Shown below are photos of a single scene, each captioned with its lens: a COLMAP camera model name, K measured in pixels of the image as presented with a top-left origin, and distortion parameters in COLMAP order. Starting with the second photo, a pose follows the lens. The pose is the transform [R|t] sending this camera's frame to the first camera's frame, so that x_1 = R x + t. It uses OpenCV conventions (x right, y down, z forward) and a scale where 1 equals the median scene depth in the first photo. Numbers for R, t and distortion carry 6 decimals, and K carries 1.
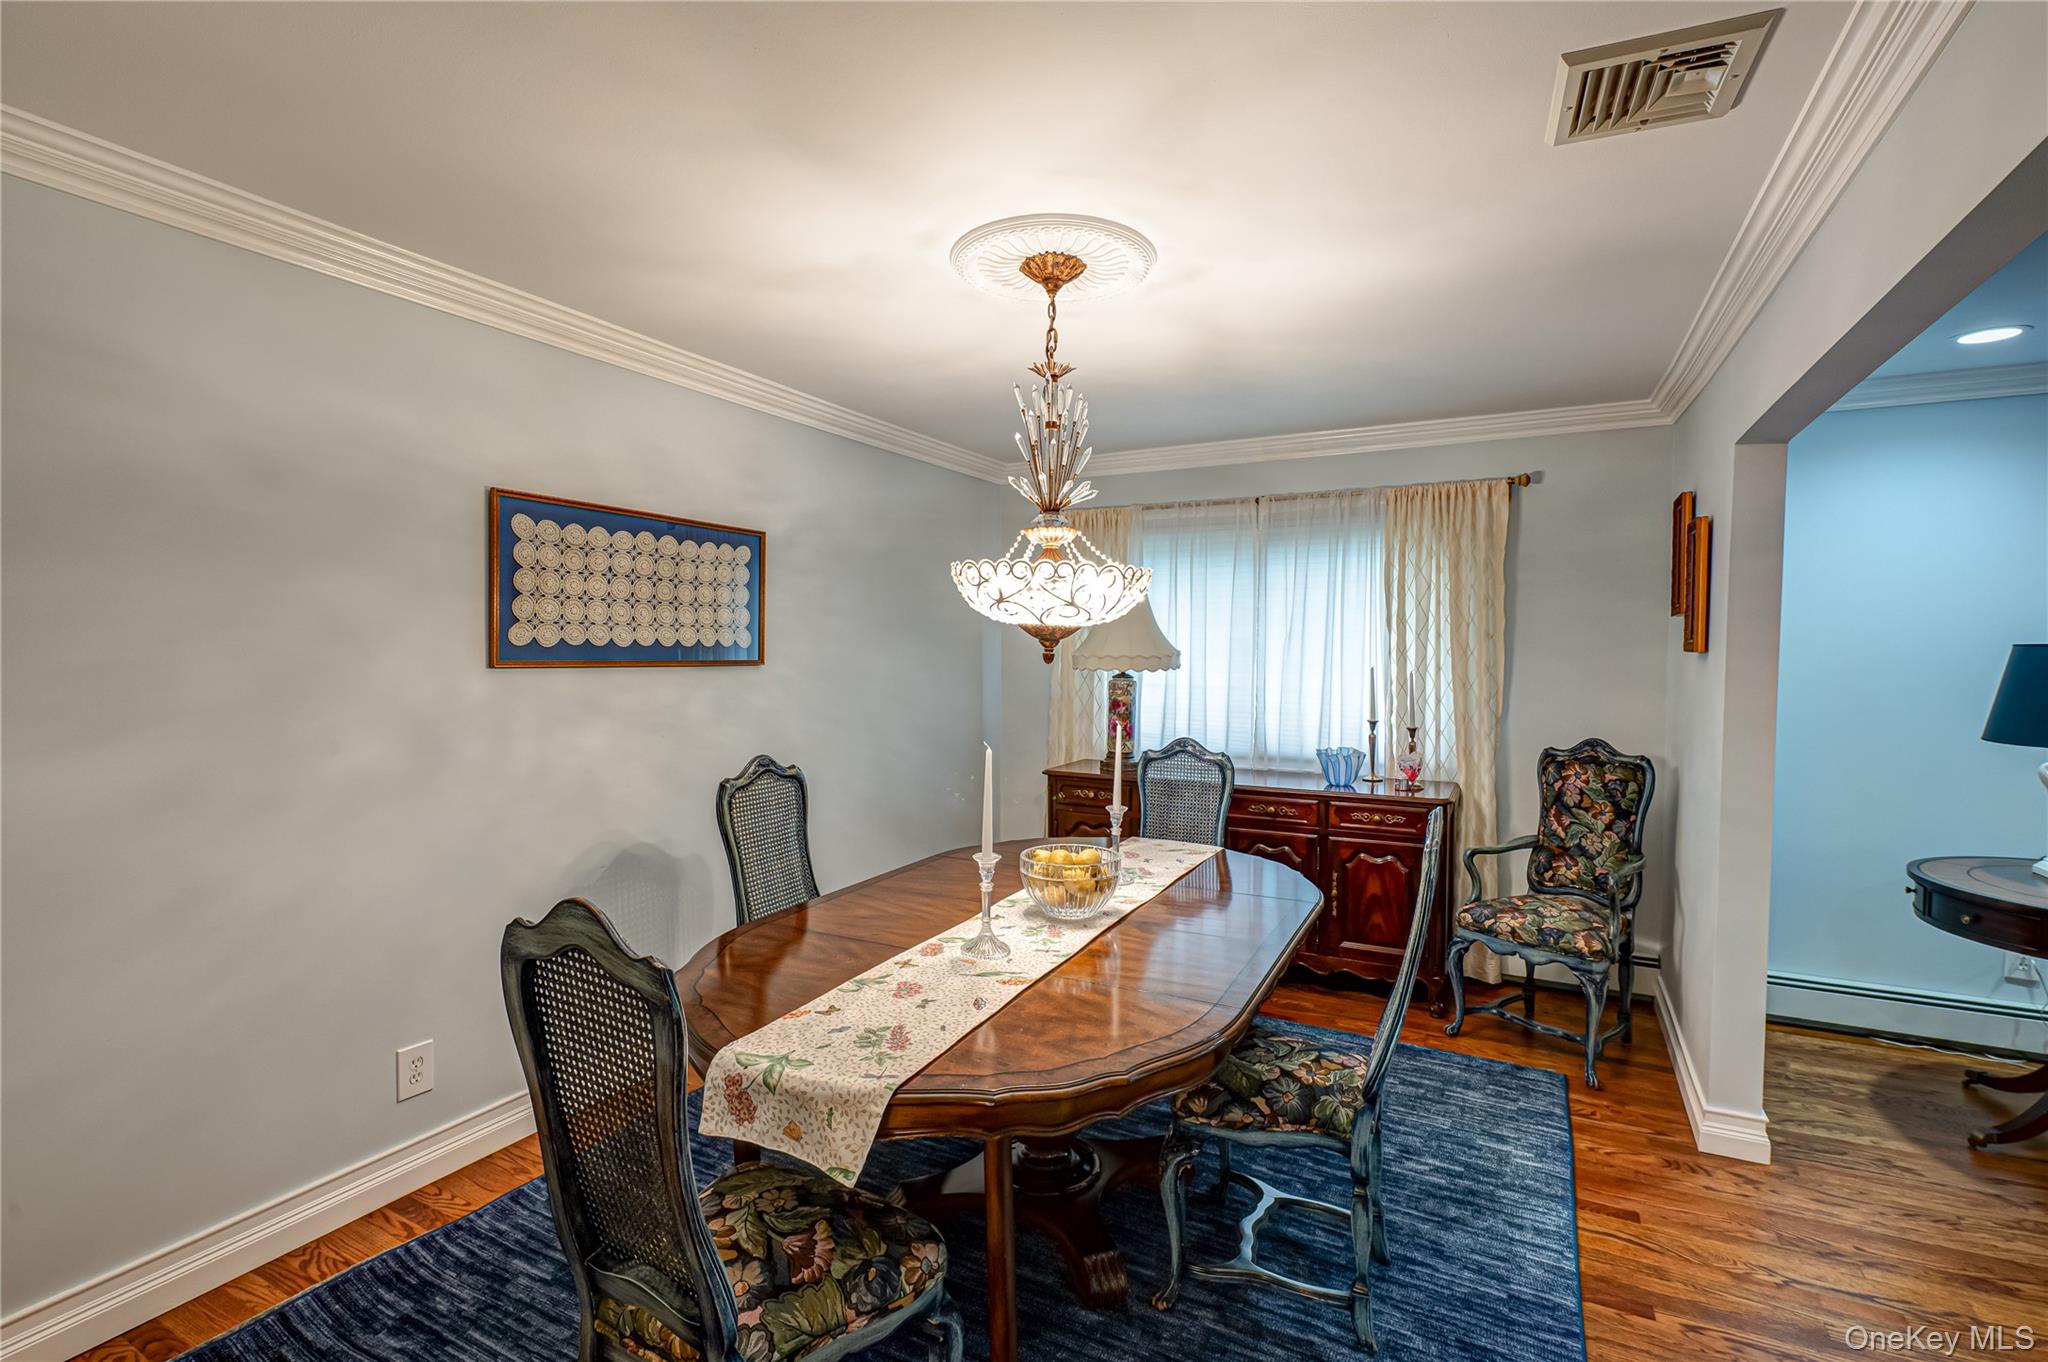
lens RADIAL K [[934.5, 0, 1031.9], [0, 934.5, 686.5], [0, 0, 1]] dist [-0.007577, -0.000793]
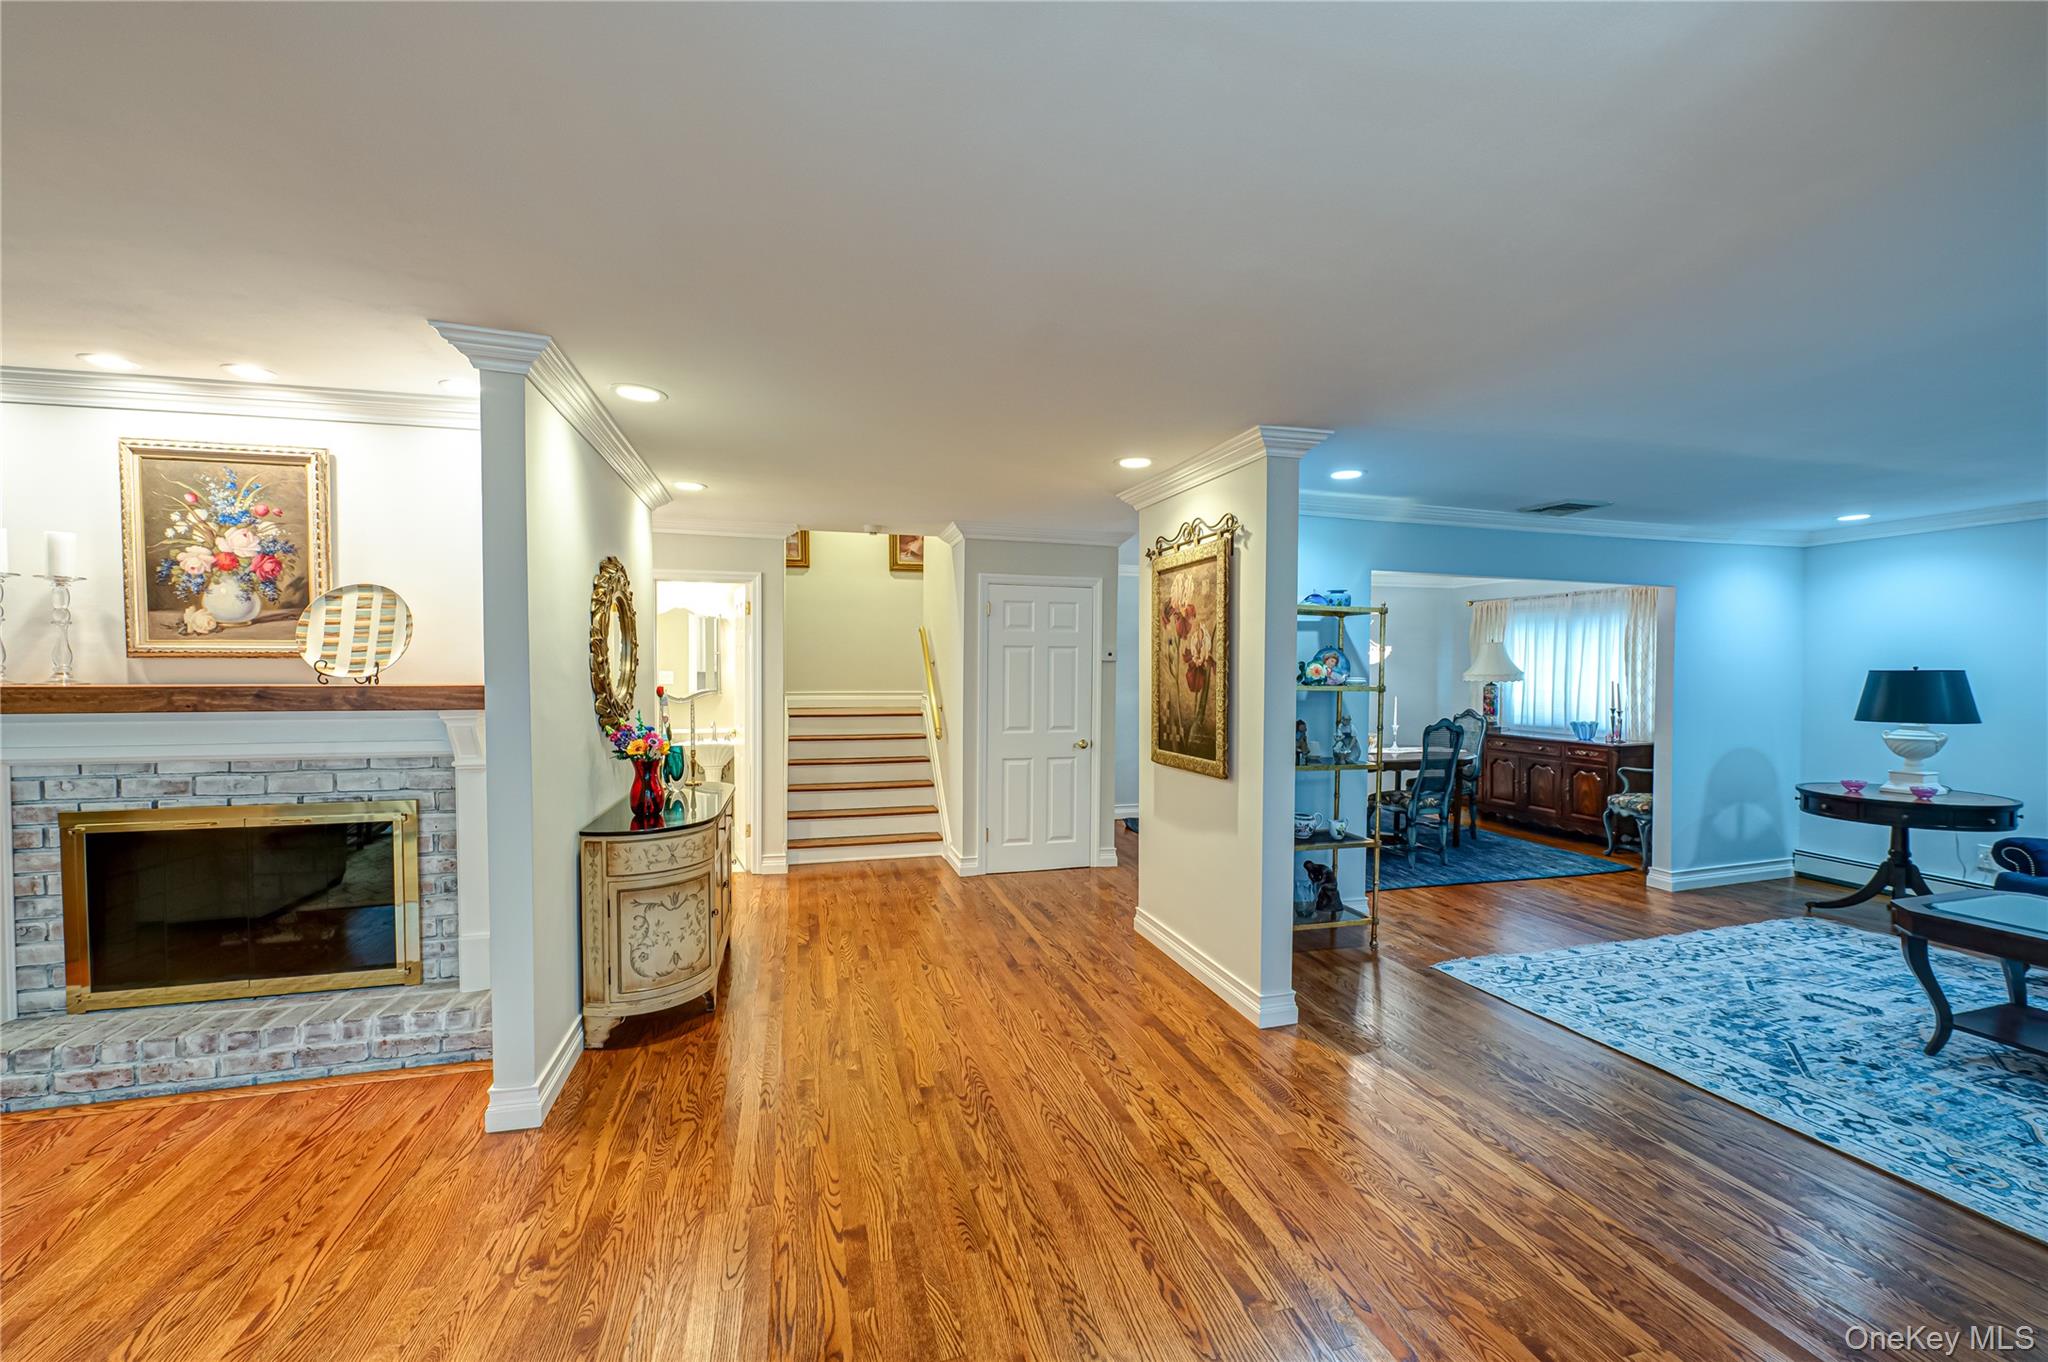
lens RADIAL K [[804.4, 0, 1029.2], [0, 804.4, 687.7], [0, 0, 1]] dist [-0.006982, -0.000586]
pose [[0.691012, 0.017165, -0.722639, 0.868201], [-0.030022, 0.999537, -0.004966, 0.044954], [0.722220, 0.025127, 0.691207, -1.224183]]
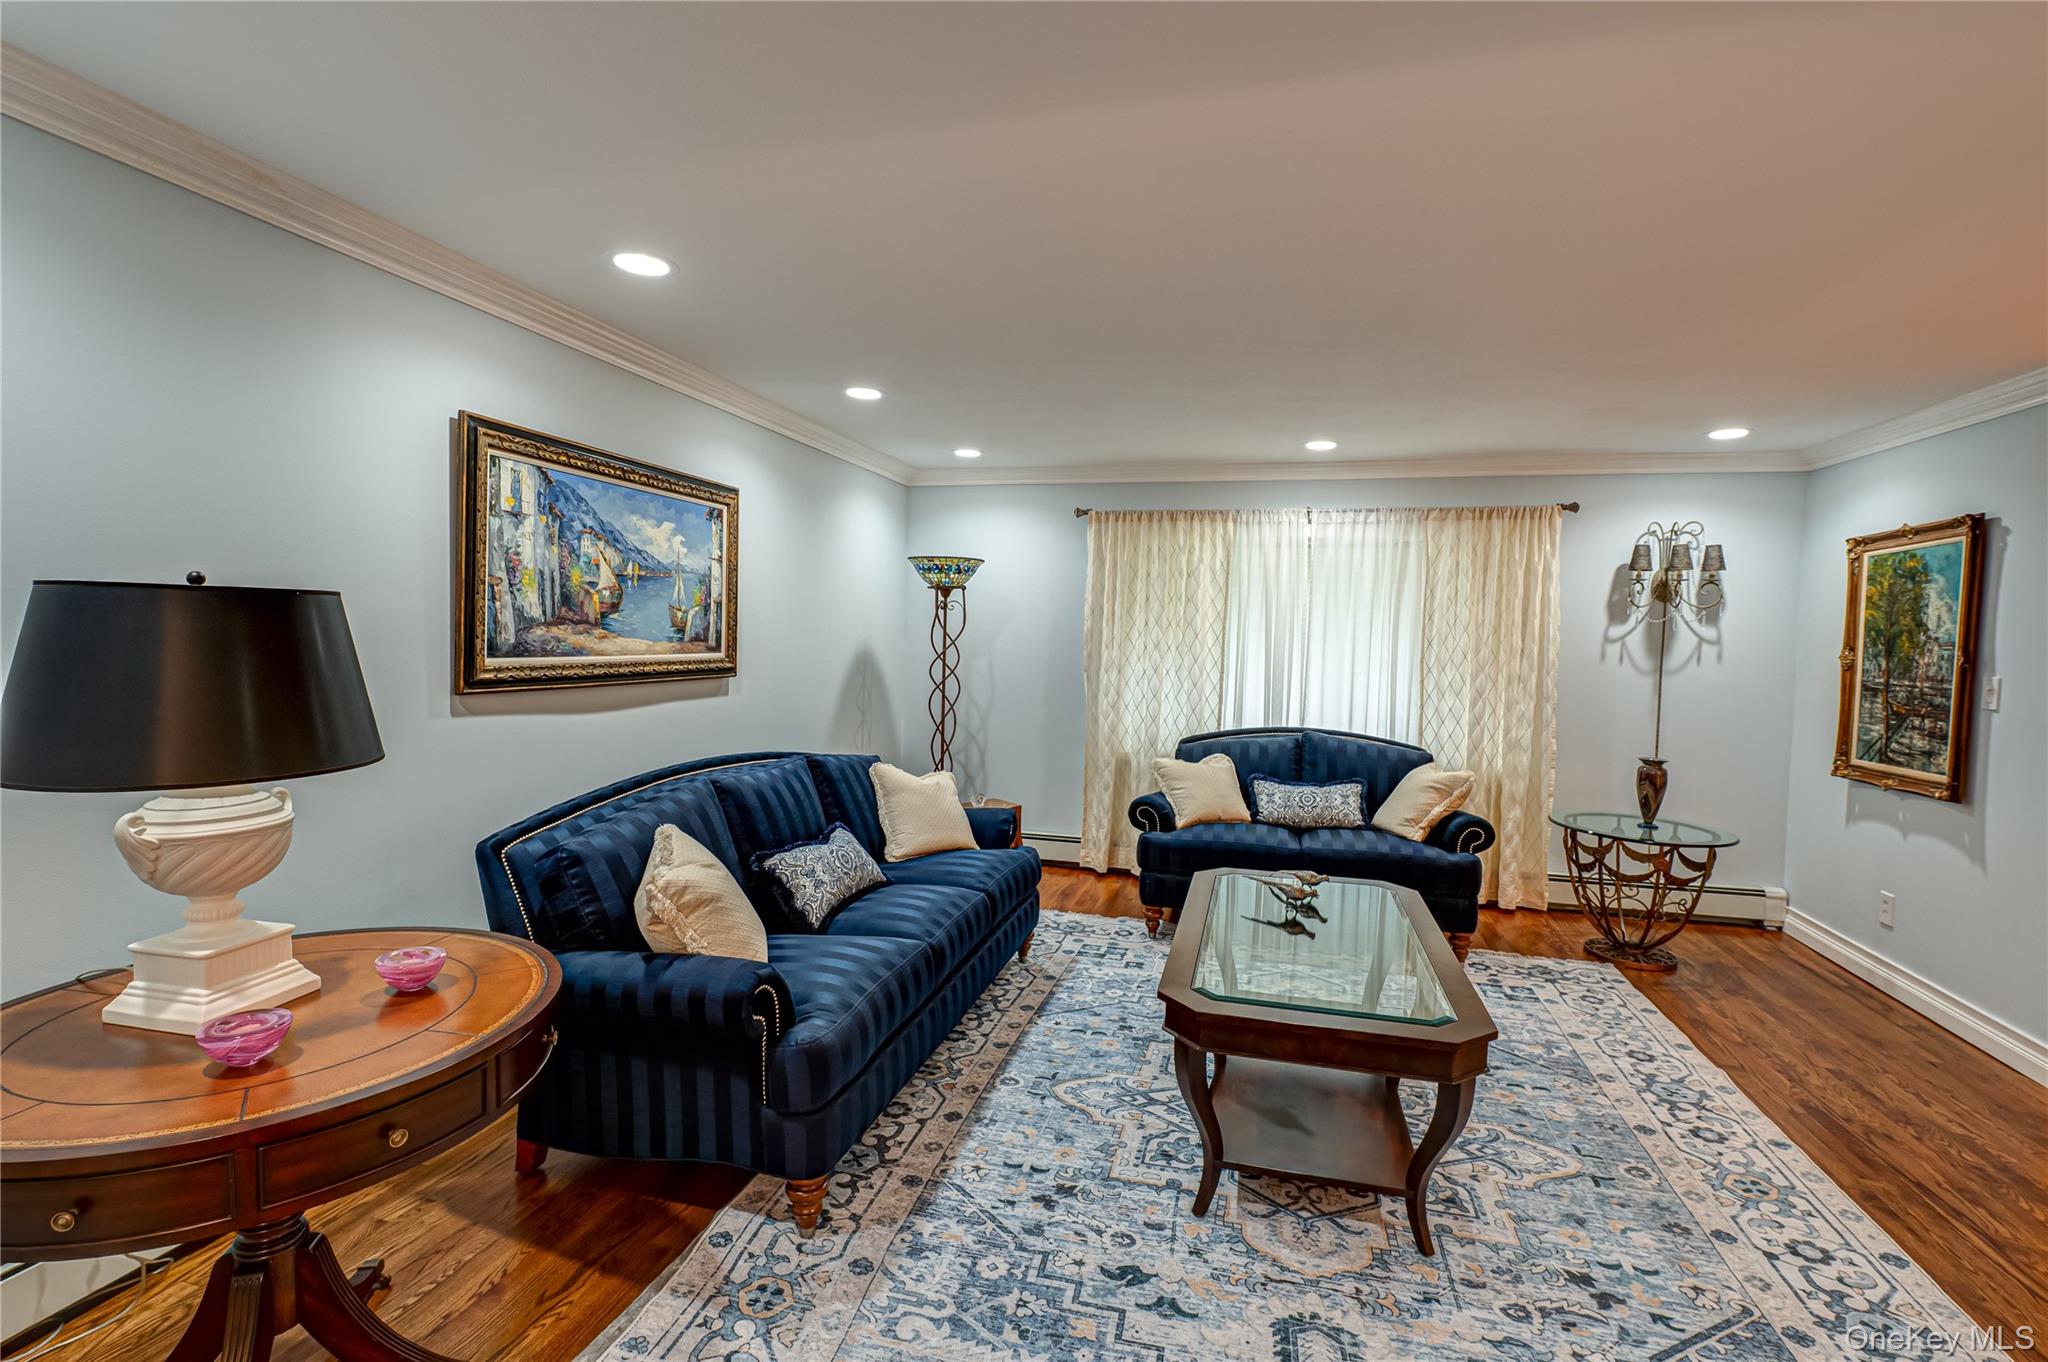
lens RADIAL K [[934.5, 0, 1031.9], [0, 934.5, 686.5], [0, 0, 1]] dist [-0.007577, -0.000793]
pose [[-0.226030, -0.062176, 0.972134, 0.398112], [0.012921, 0.997682, 0.066815, -0.013816], [-0.974035, 0.027663, -0.224702, 0.508242]]
